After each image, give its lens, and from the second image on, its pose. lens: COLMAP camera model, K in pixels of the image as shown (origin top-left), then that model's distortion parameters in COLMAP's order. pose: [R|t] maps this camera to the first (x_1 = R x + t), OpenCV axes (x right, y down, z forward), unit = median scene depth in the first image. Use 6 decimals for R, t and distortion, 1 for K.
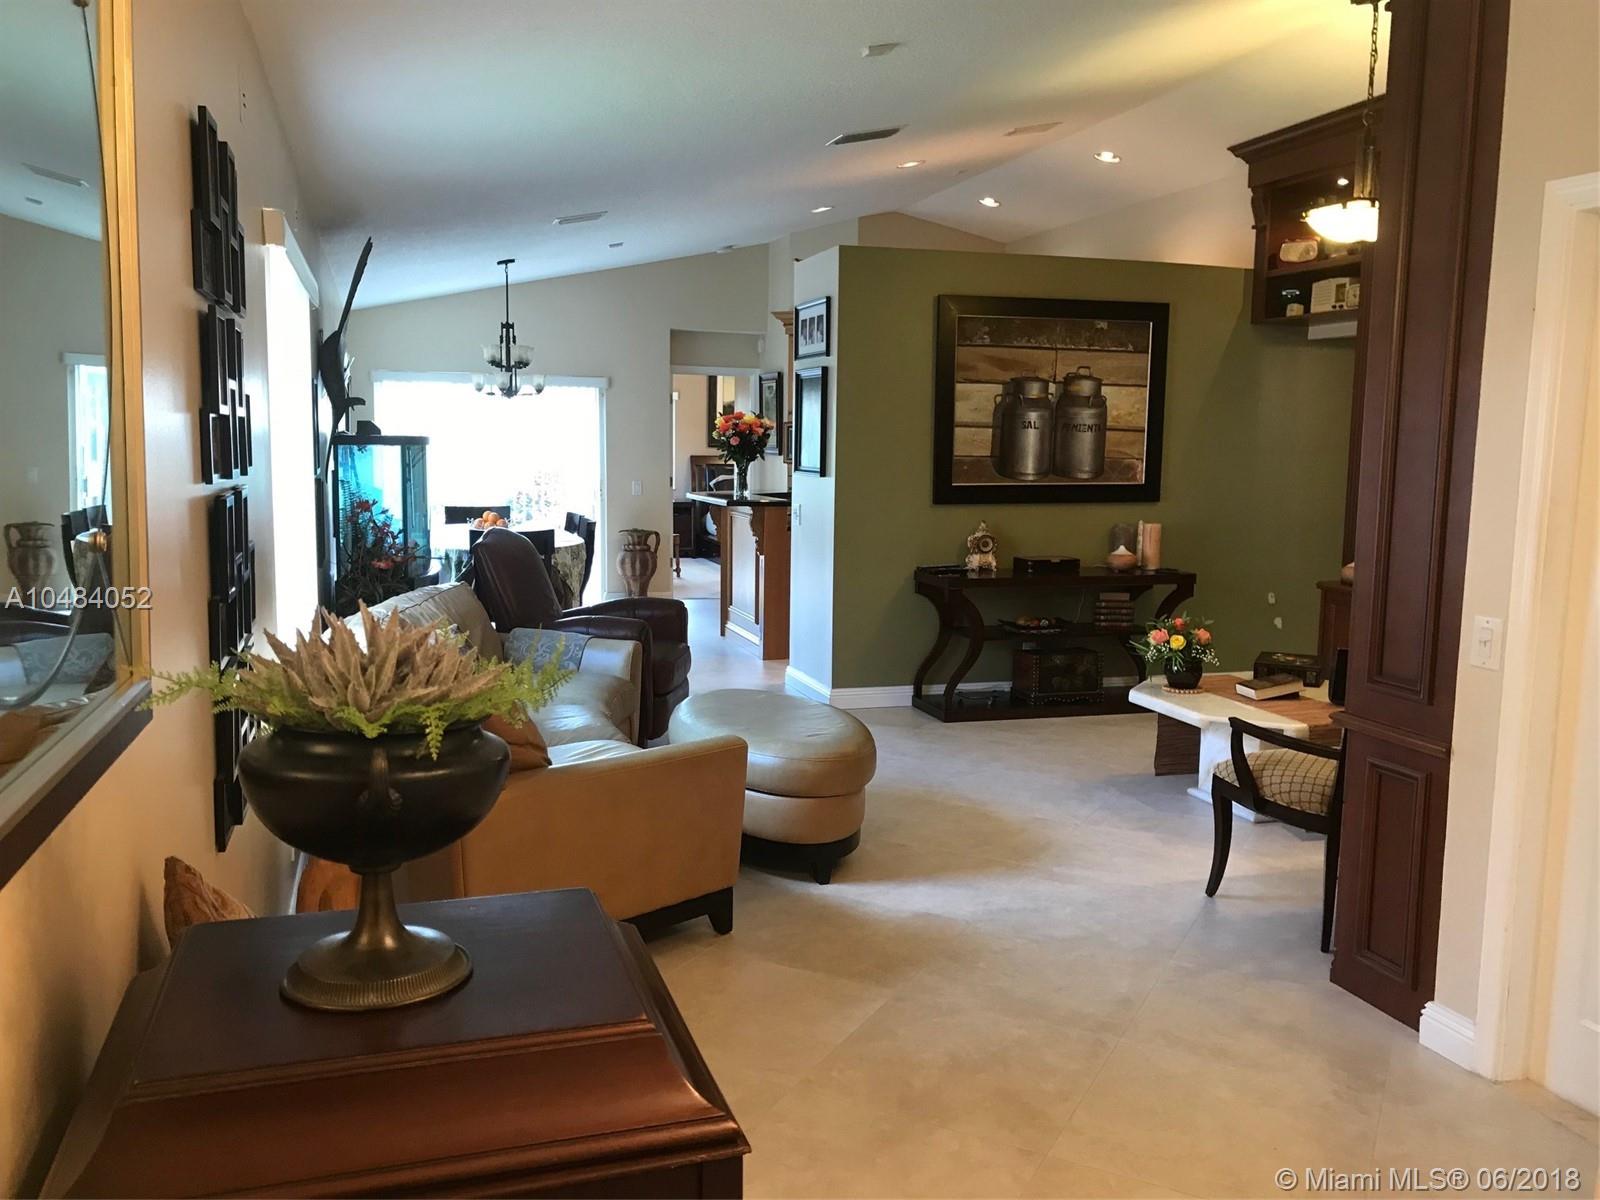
lens RADIAL K [[1303.4, 0, 790.9], [0, 1303.4, 601.4], [0, 0, 1]] dist [0.015151, -0.030936]
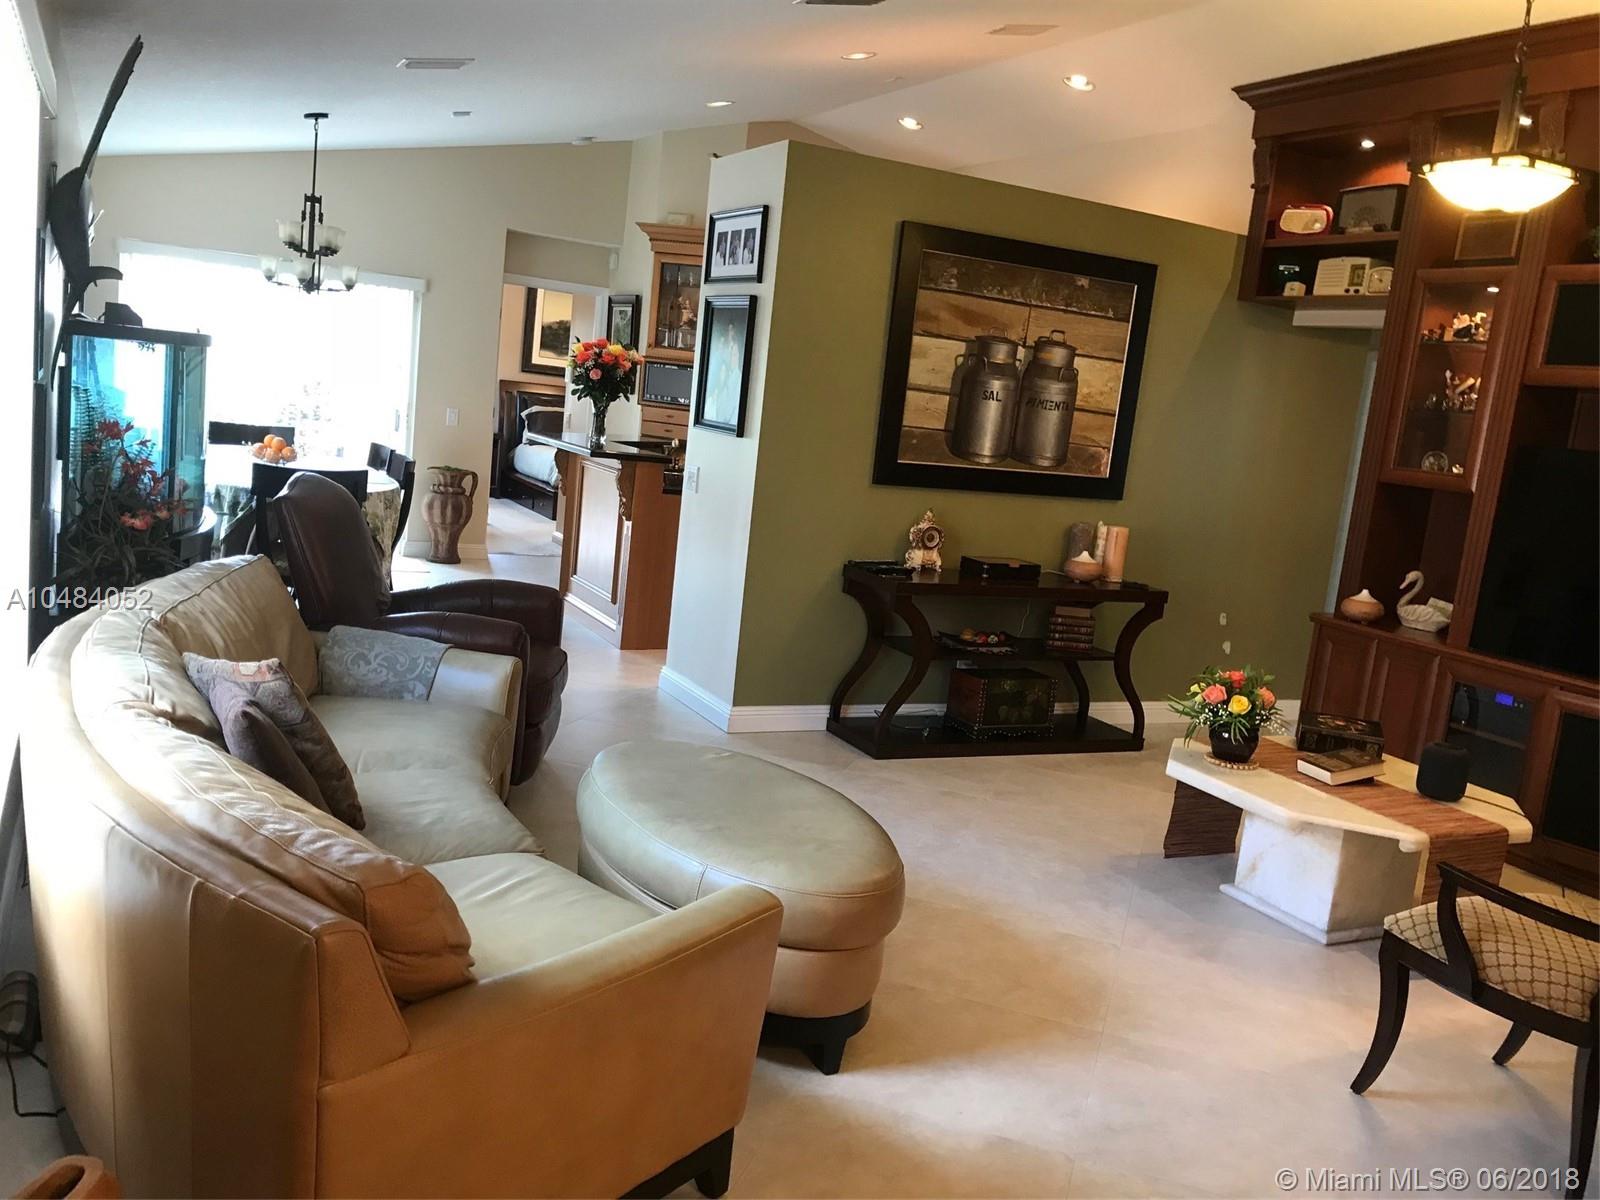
lens RADIAL K [[1303.4, 0, 801.2], [0, 1303.4, 601.9], [0, 0, 1]] dist [0.015151, -0.030936]
pose [[0.980073, 0.064468, 0.187884, -0.082436], [-0.073127, 0.996539, 0.039522, -0.031490], [-0.184685, -0.052474, 0.981396, 0.223595]]
